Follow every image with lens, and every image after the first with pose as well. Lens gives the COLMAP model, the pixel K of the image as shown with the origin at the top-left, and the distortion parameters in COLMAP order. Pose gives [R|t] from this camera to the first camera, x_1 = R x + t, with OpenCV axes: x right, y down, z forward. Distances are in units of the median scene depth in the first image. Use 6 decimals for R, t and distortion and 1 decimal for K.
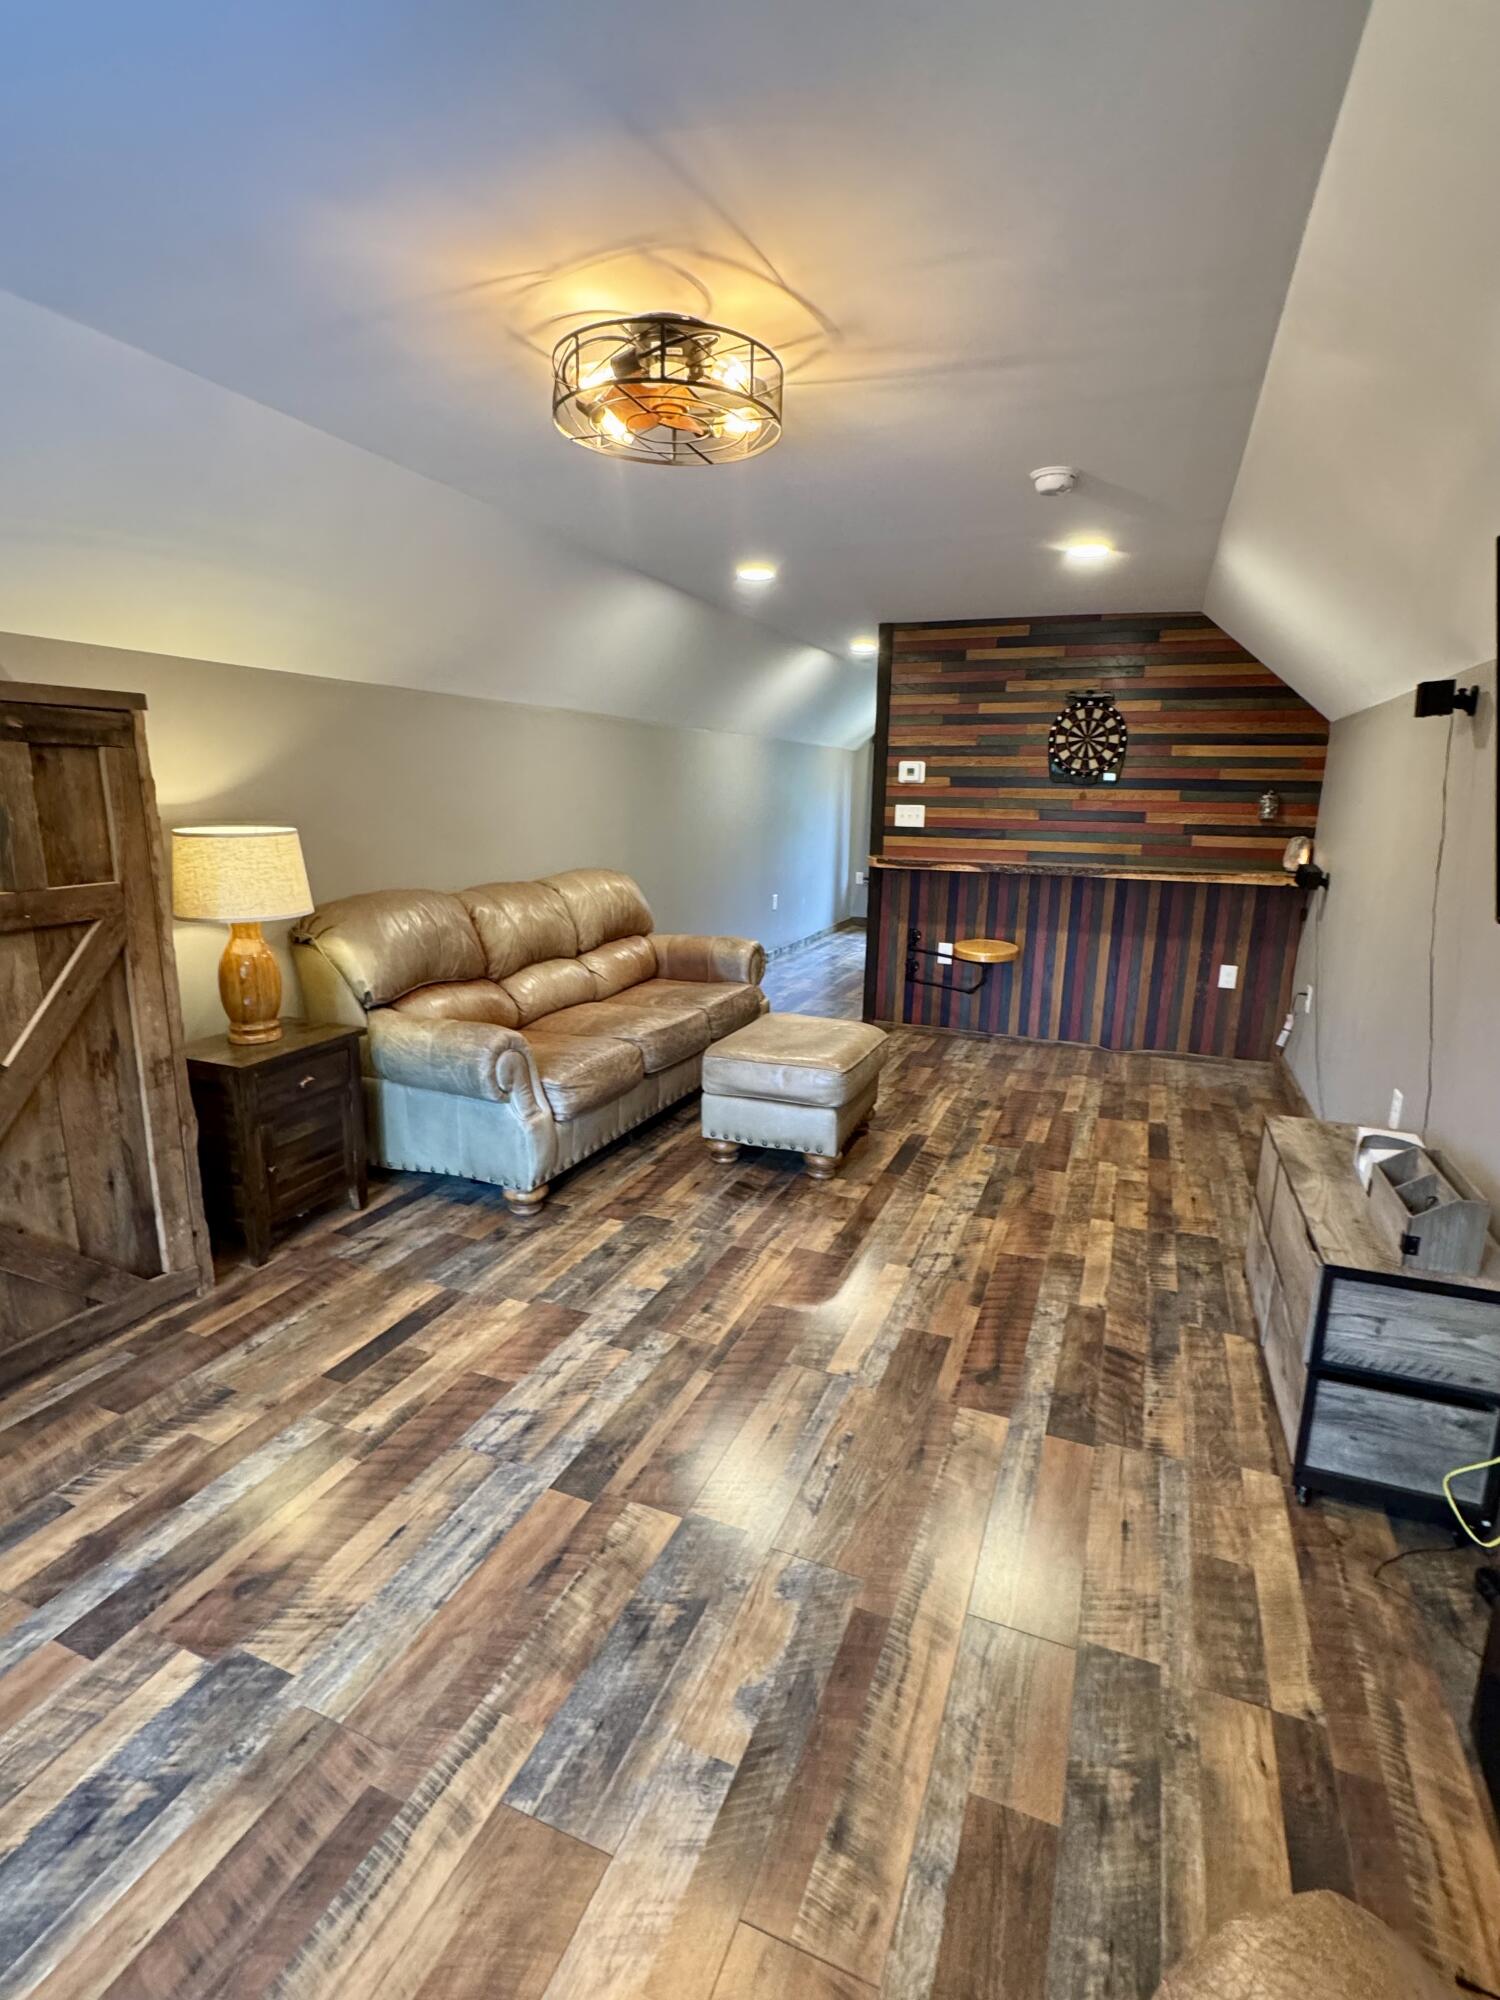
lens RADIAL K [[972.2, 0, 752.1], [0, 972.2, 1001.7], [0, 0, 1]] dist [-0.001099, 0.000123]
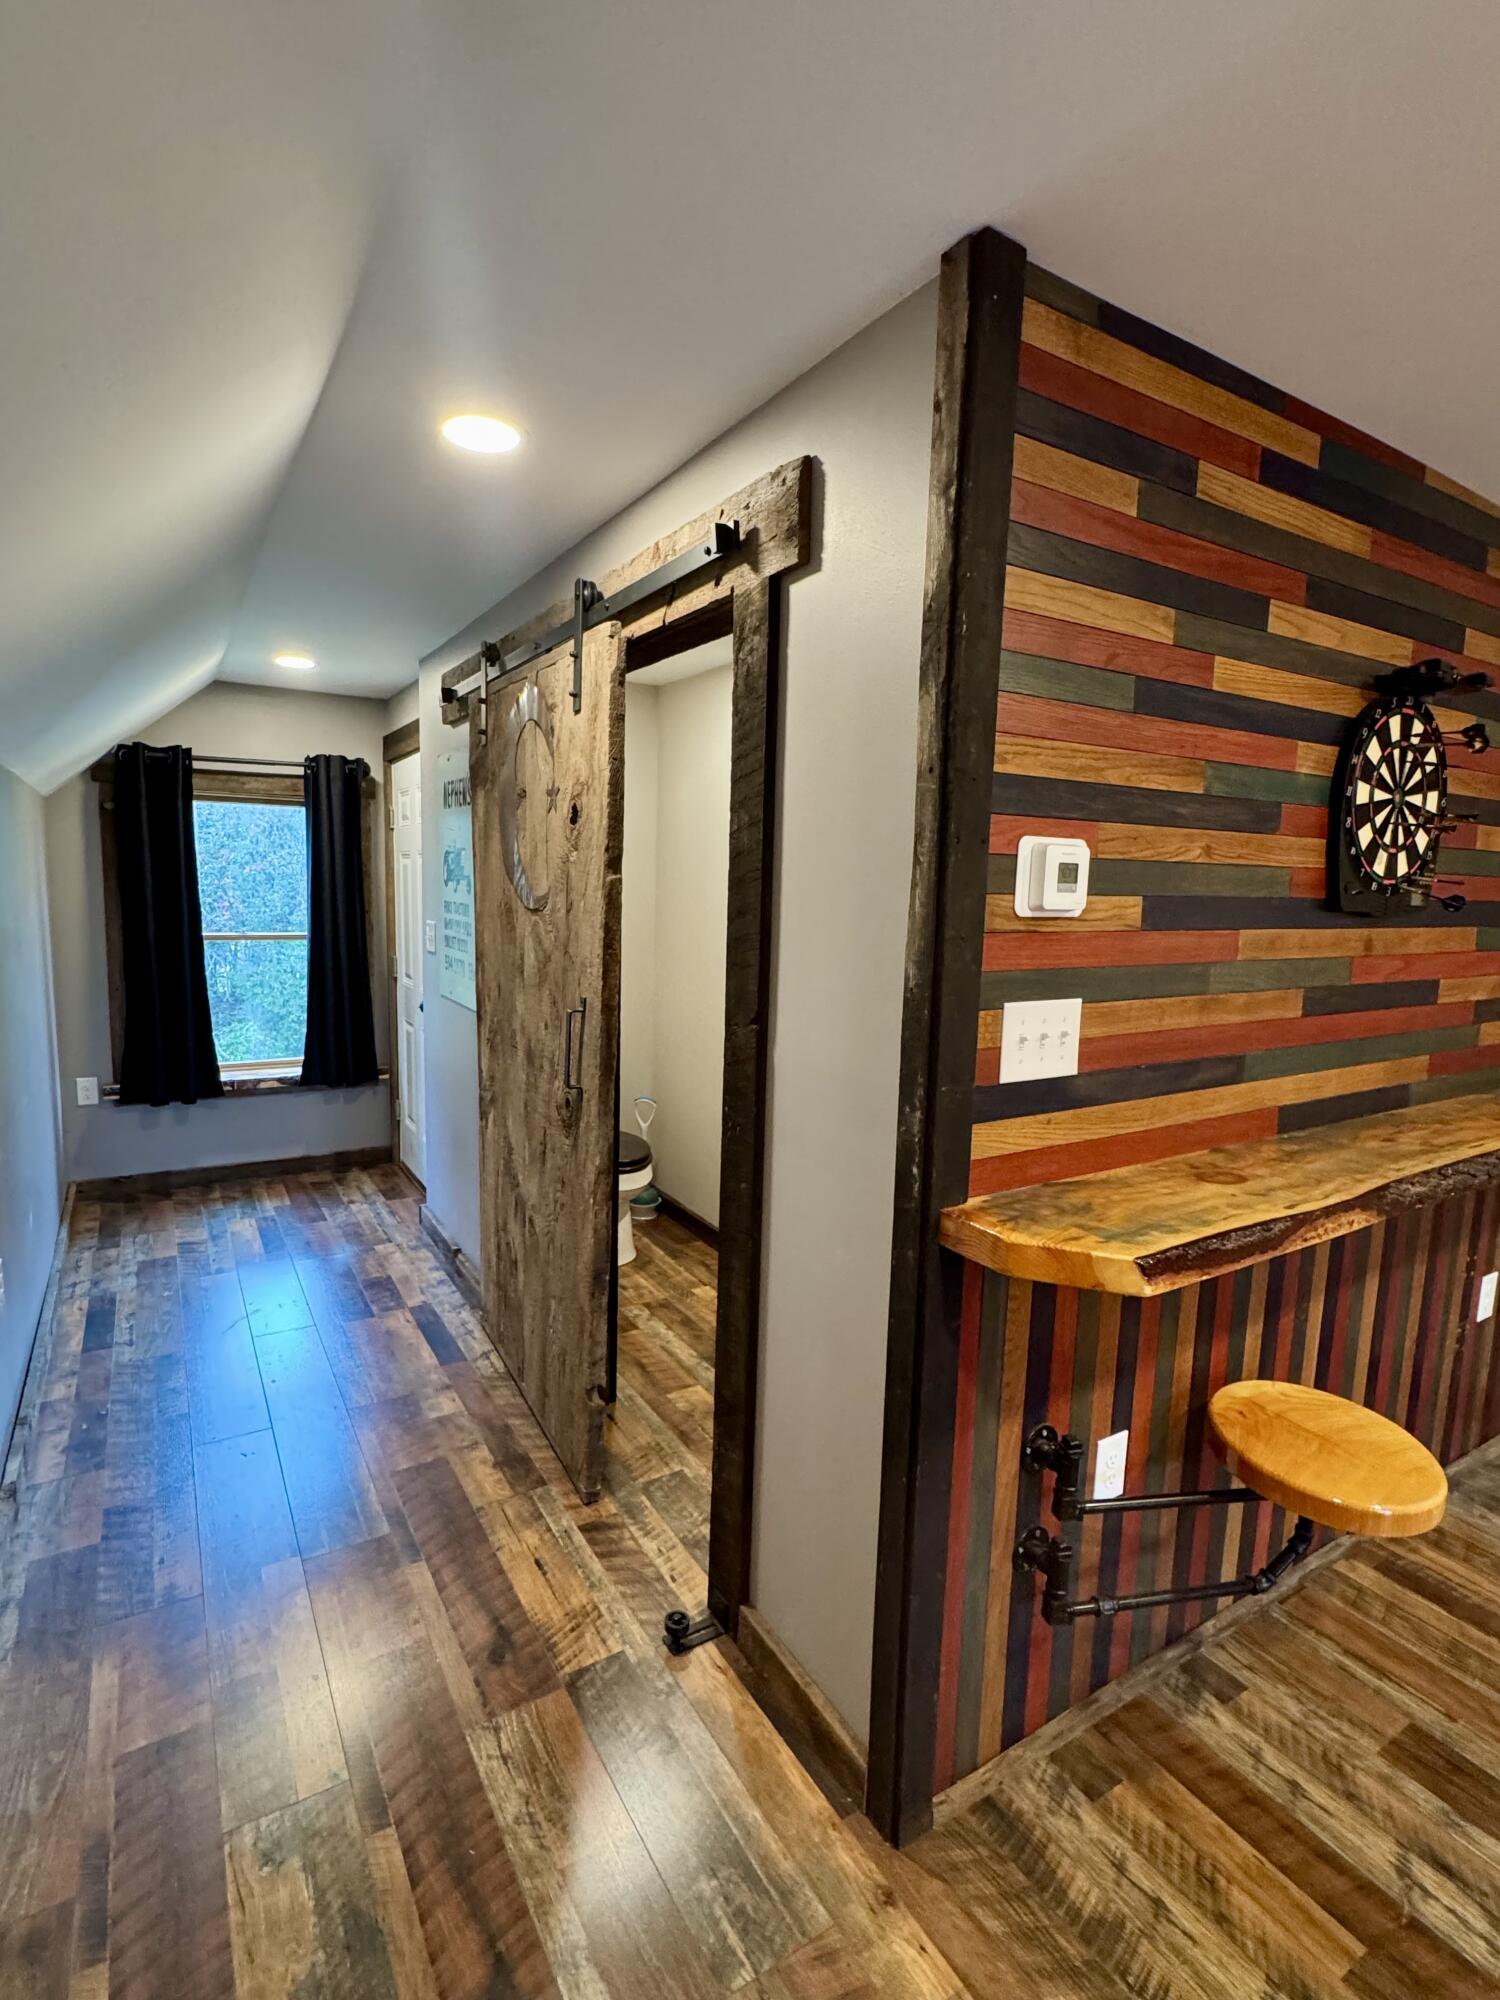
lens RADIAL K [[972.2, 0, 752.7], [0, 972.2, 1003.3], [0, 0, 1]] dist [-0.001099, 0.000123]
pose [[0.580933, -0.100370, 0.807739, -0.099574], [0.166728, 0.985999, 0.002608, -0.220731], [-0.796692, 0.133158, 0.589534, 0.929533]]
